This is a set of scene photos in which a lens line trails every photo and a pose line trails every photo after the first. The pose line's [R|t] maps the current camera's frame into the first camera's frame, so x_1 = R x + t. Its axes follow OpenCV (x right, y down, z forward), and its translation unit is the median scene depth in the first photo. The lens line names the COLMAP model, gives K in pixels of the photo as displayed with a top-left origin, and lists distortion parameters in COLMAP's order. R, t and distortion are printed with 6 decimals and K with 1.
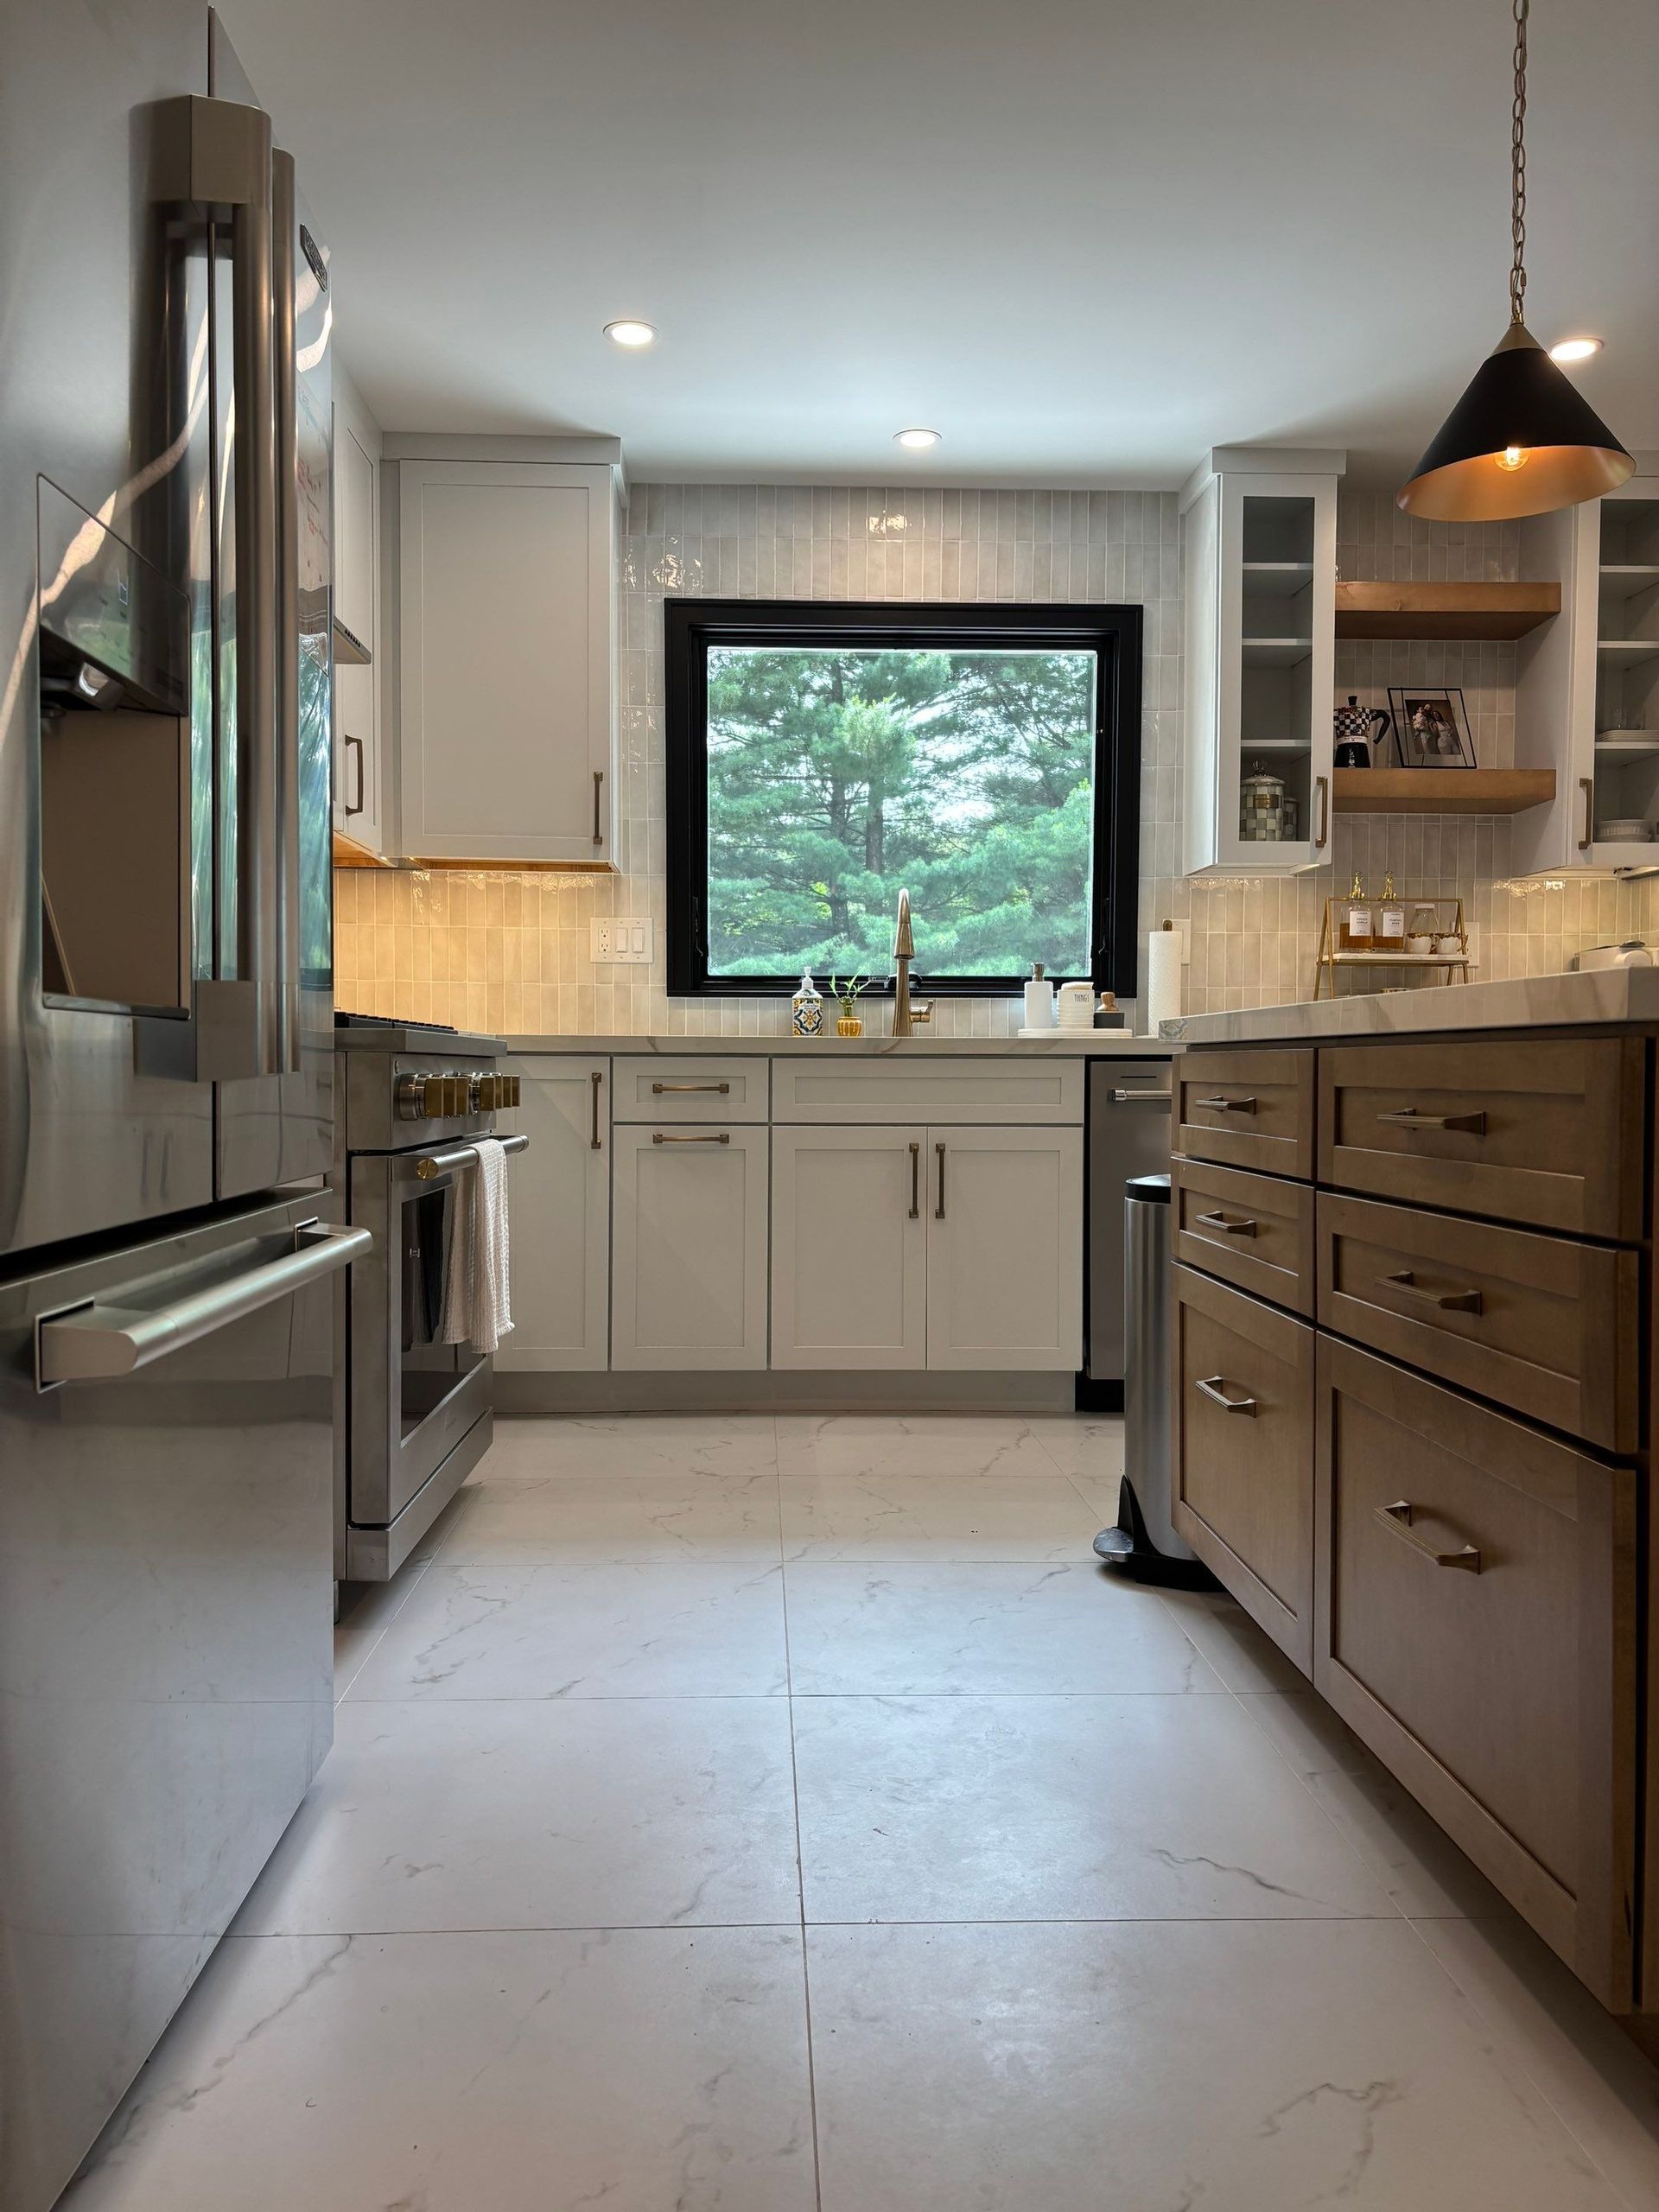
lens RADIAL K [[1672.6, 0, 810.2], [0, 1672.6, 1123.2], [0, 0, 1]] dist [0.048803, -0.051930]
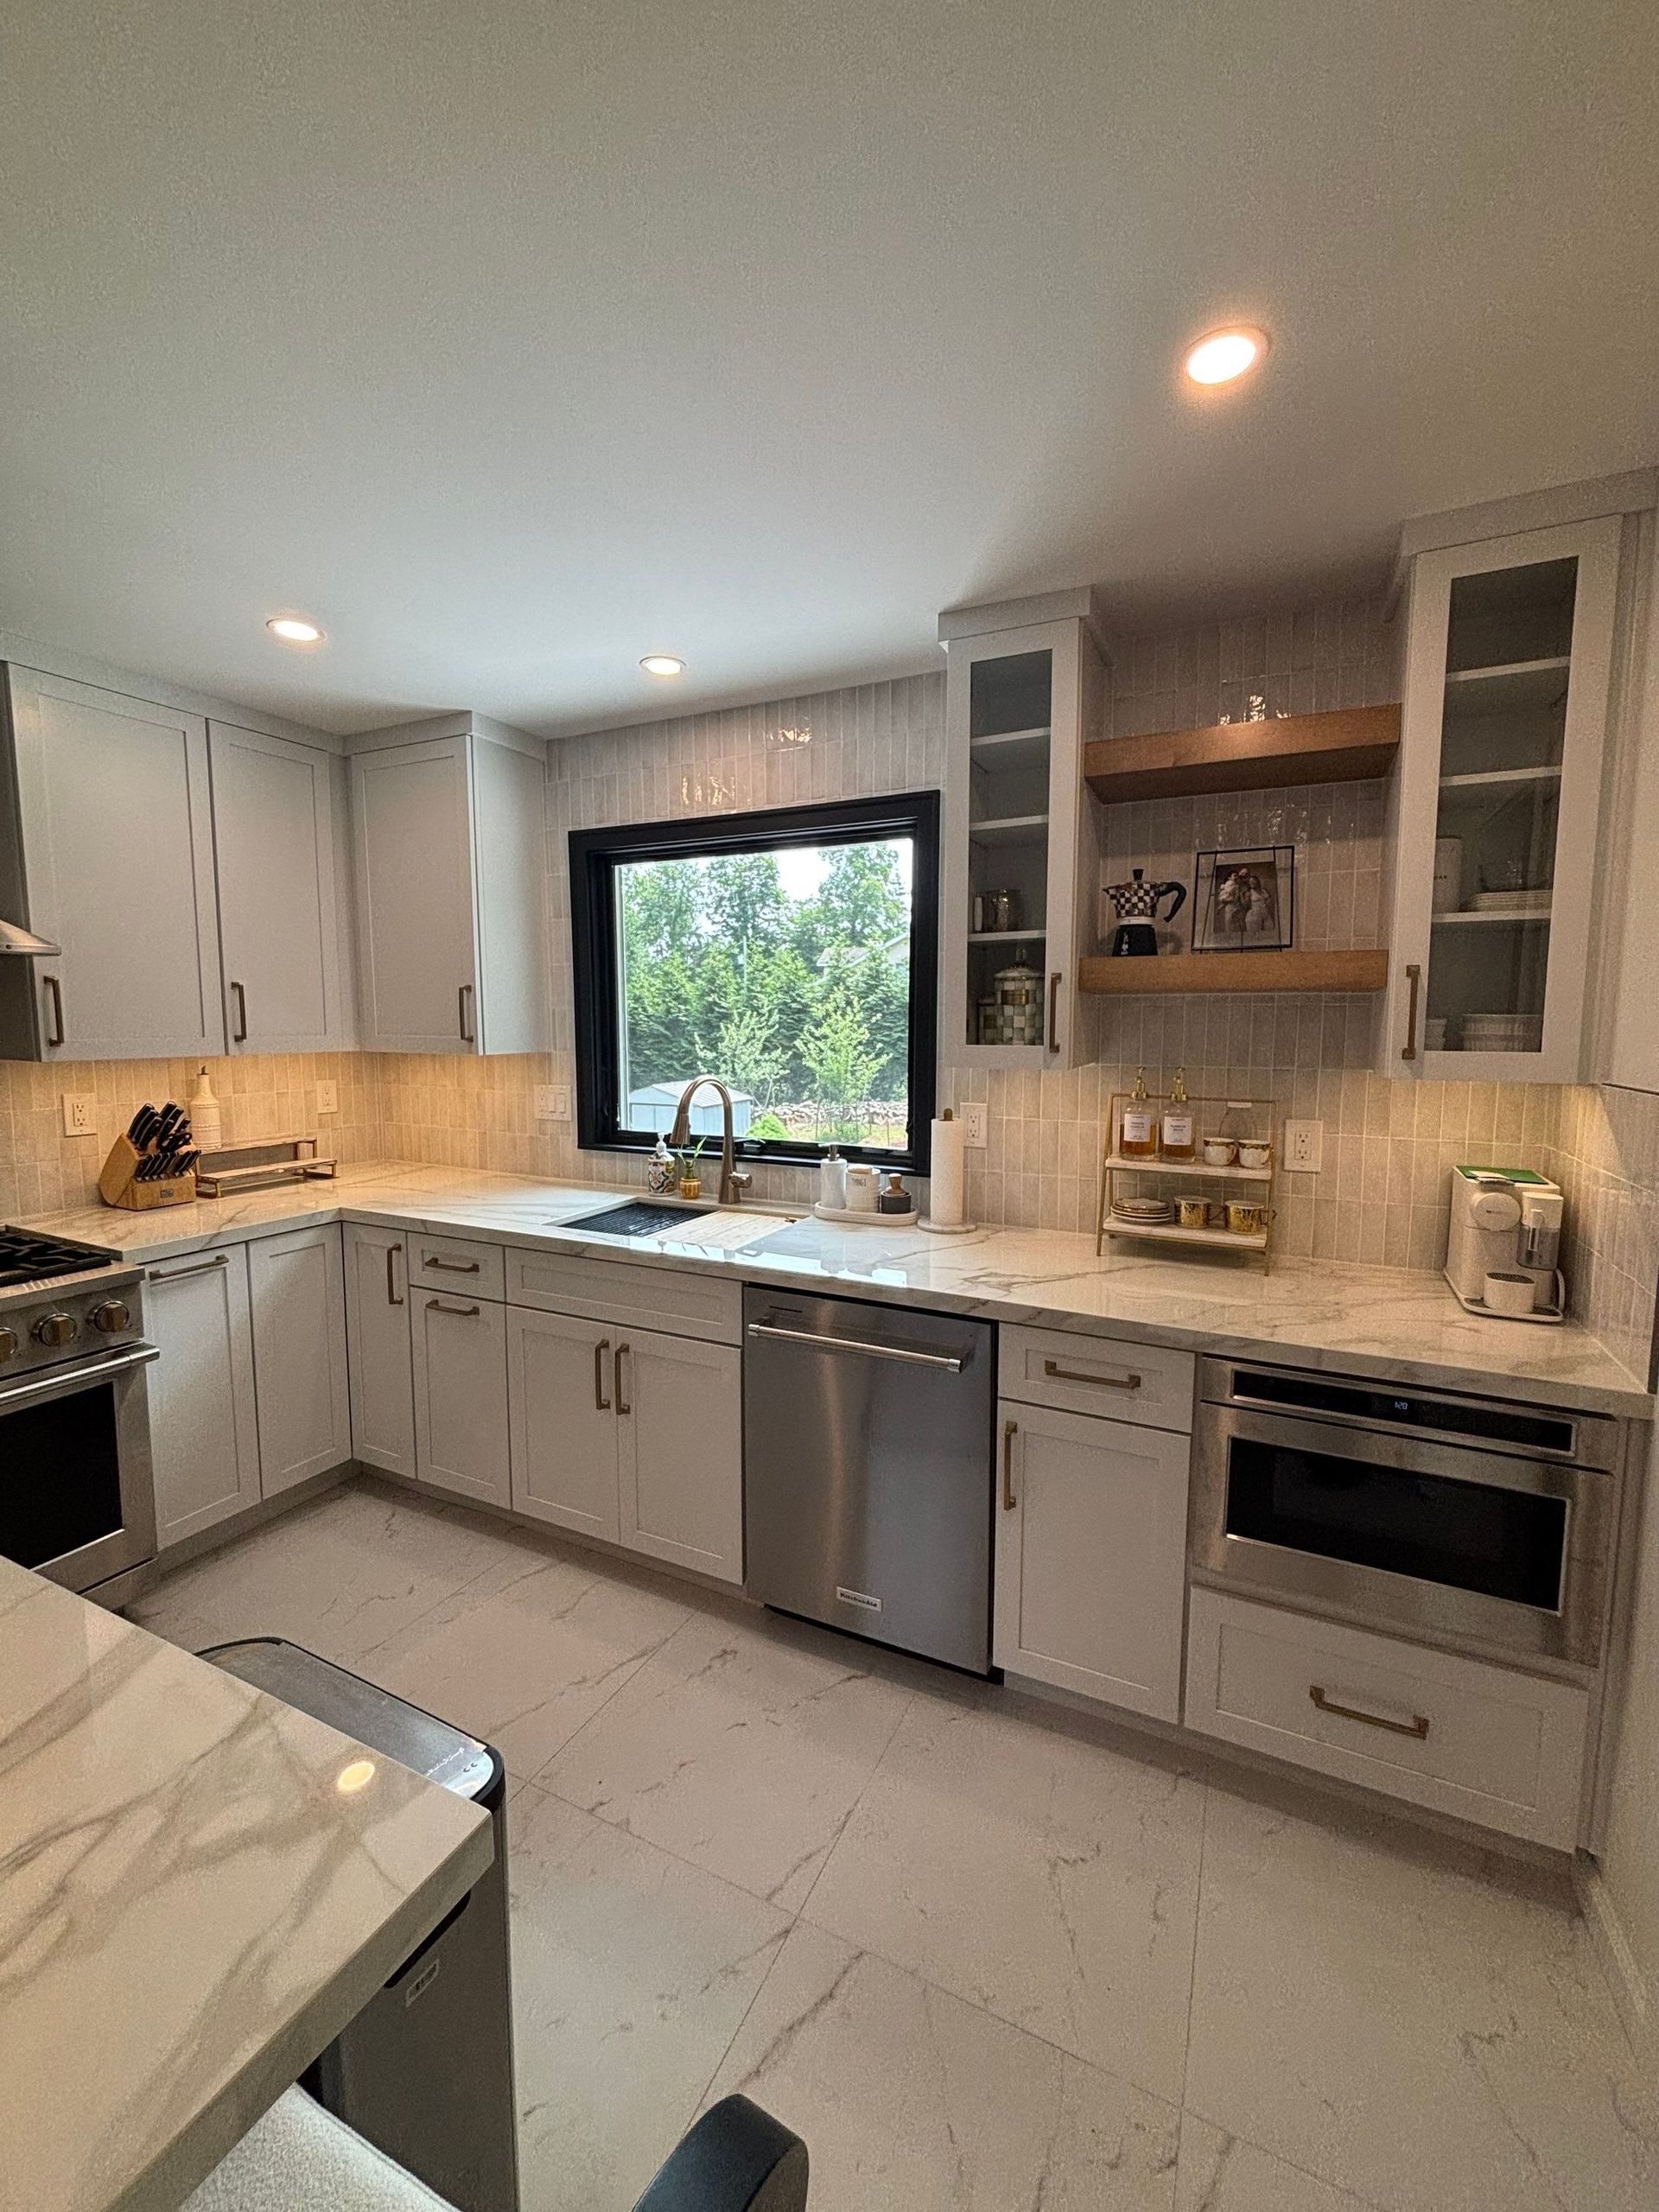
lens RADIAL K [[892.5, 0, 833.6], [0, 892.5, 1102.7], [0, 0, 1]] dist [0.000747, -0.001140]
pose [[0.881657, 0.043373, -0.469894, 0.412659], [-0.014685, 0.997807, 0.064548, -0.162369], [0.471663, -0.050009, 0.880360, 0.516969]]
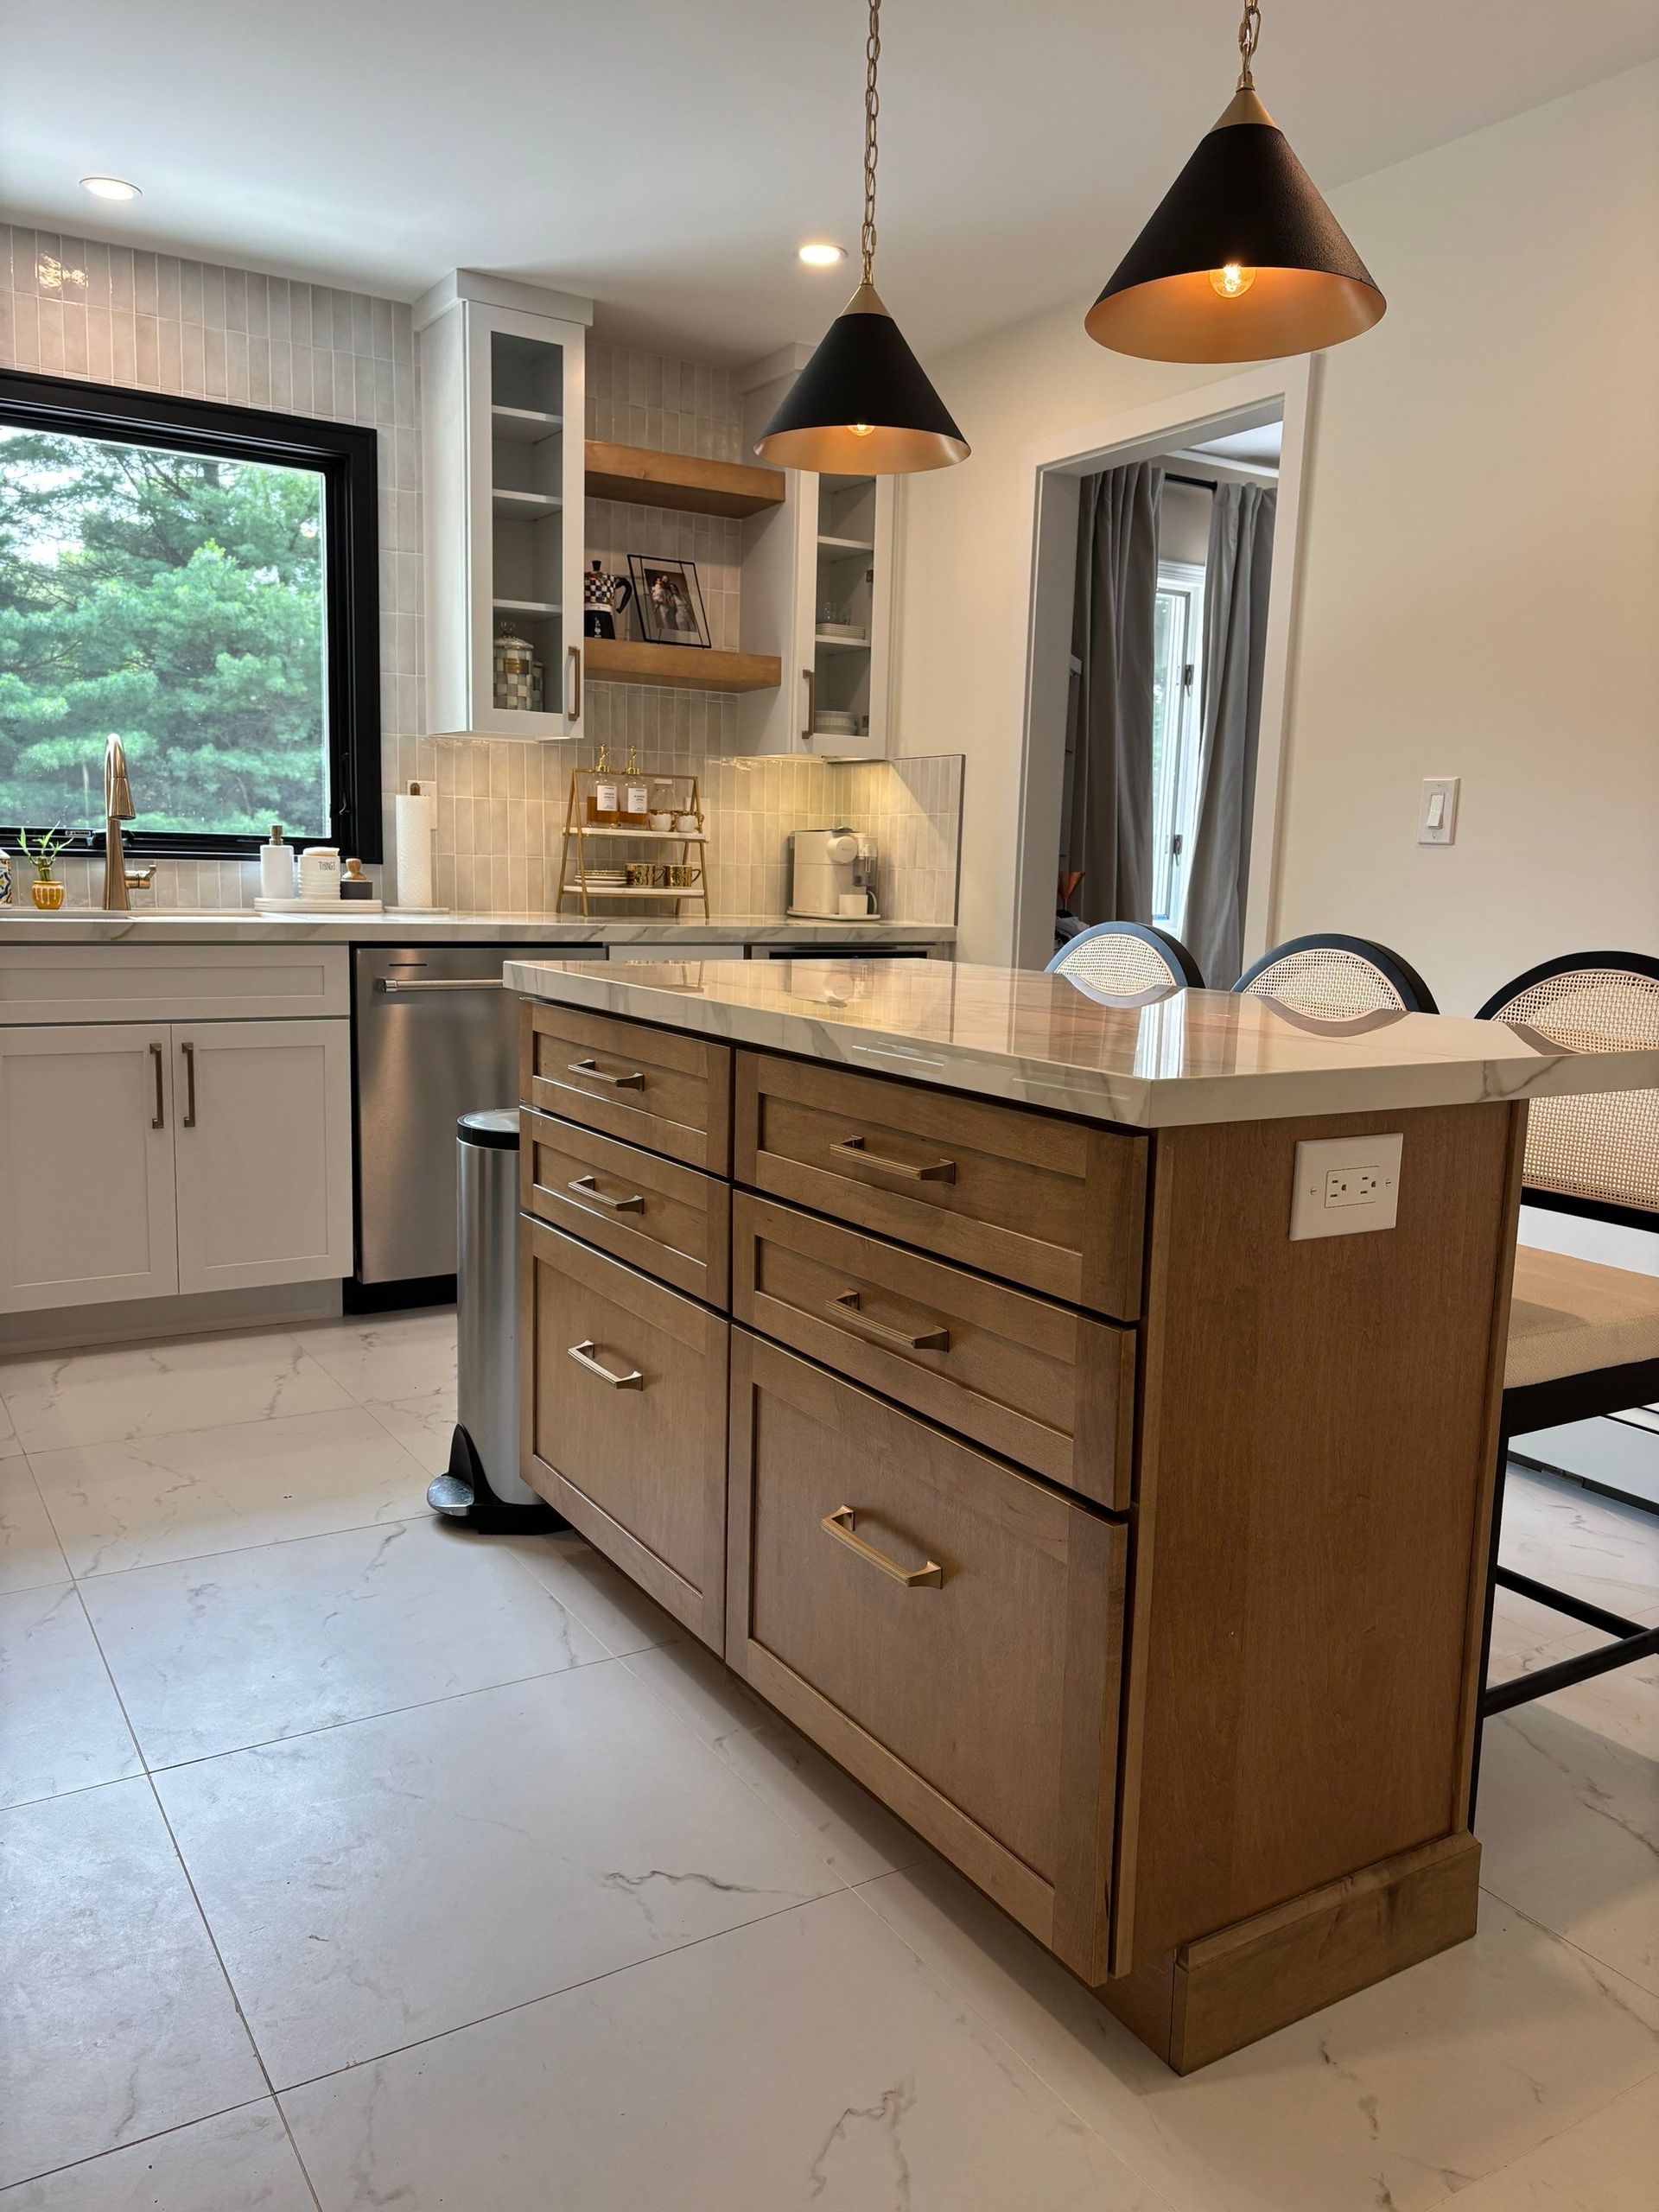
lens RADIAL K [[1672.6, 0, 837.5], [0, 1672.6, 1115.7], [0, 0, 1]] dist [0.048803, -0.051930]
pose [[0.867361, -0.054170, 0.494723, -0.059541], [-0.008529, 0.992295, 0.123605, -0.056175], [-0.497607, -0.111429, 0.860216, 0.051902]]
